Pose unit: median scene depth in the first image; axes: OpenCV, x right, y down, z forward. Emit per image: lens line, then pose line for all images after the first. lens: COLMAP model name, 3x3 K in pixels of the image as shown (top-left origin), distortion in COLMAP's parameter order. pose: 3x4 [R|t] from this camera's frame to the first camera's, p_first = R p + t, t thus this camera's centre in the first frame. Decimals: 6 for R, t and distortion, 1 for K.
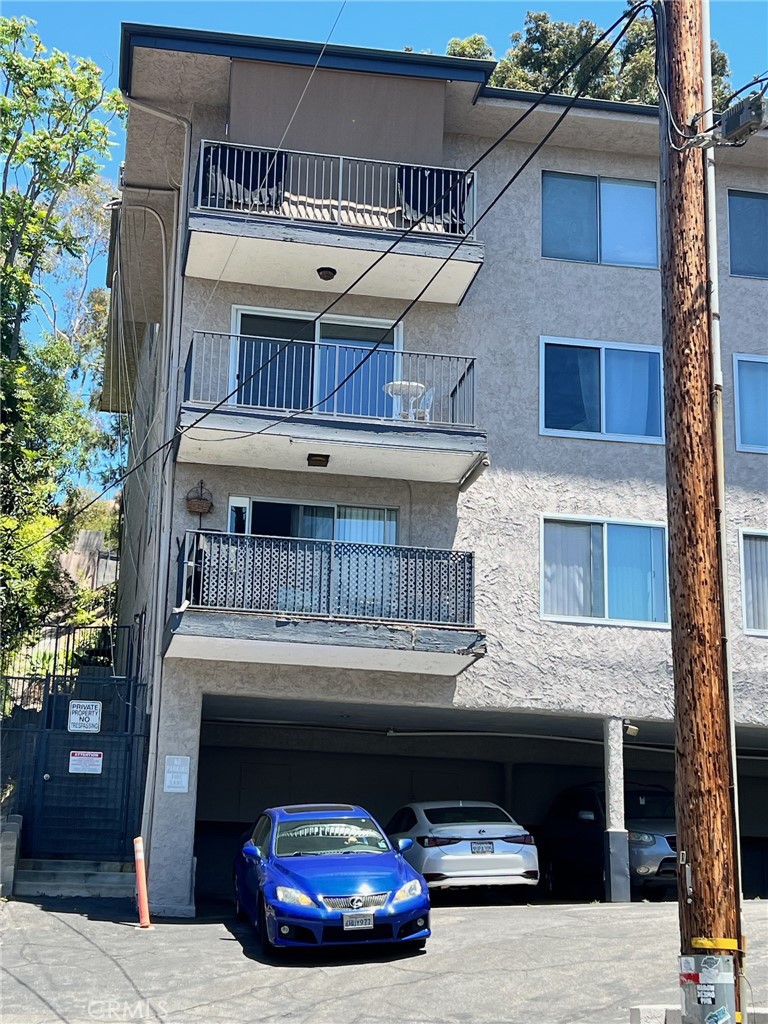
lens RADIAL K [[1638.0, 0, 384.0], [0, 1638.0, 512.0], [0, 0, 1]] dist [0.230273, -0.685429]
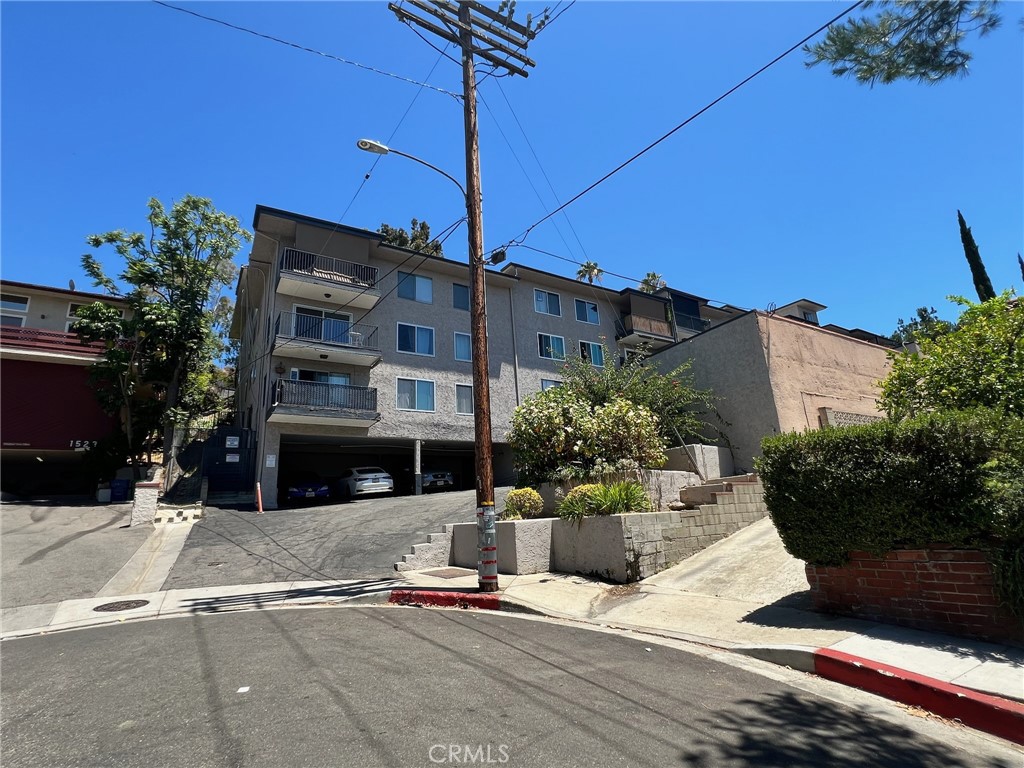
lens RADIAL K [[488.5, 0, 512.0], [0, 488.5, 384.0], [0, 0, 1]] dist [0.001468, 0.000175]
pose [[0.928182, 0.025430, 0.371255, -0.050748], [-0.028380, 0.999594, 0.002484, 0.006739], [-0.371042, -0.012842, 0.928527, 0.031365]]
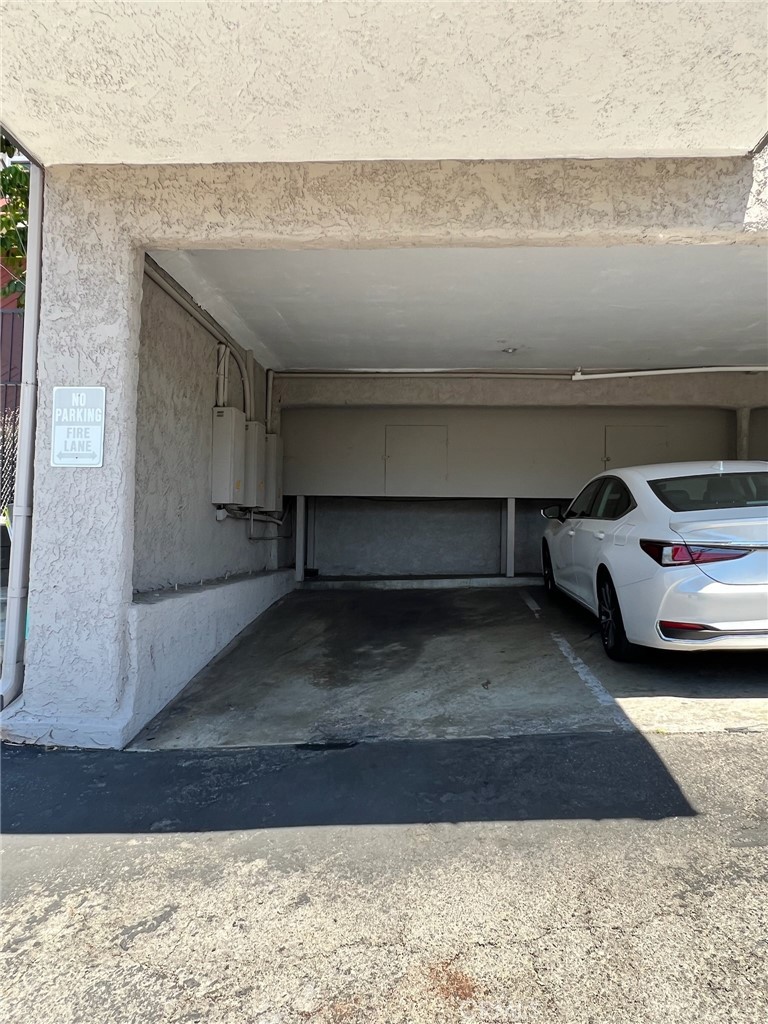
lens RADIAL K [[660.2, 0, 384.0], [0, 660.2, 512.0], [0, 0, 1]] dist [0.000321, -0.000383]
pose [[0.962029, -0.017401, -0.272392, 0.000322], [0.083151, 0.969213, 0.231758, 0.139200], [0.259973, -0.245608, 0.933858, 0.807851]]
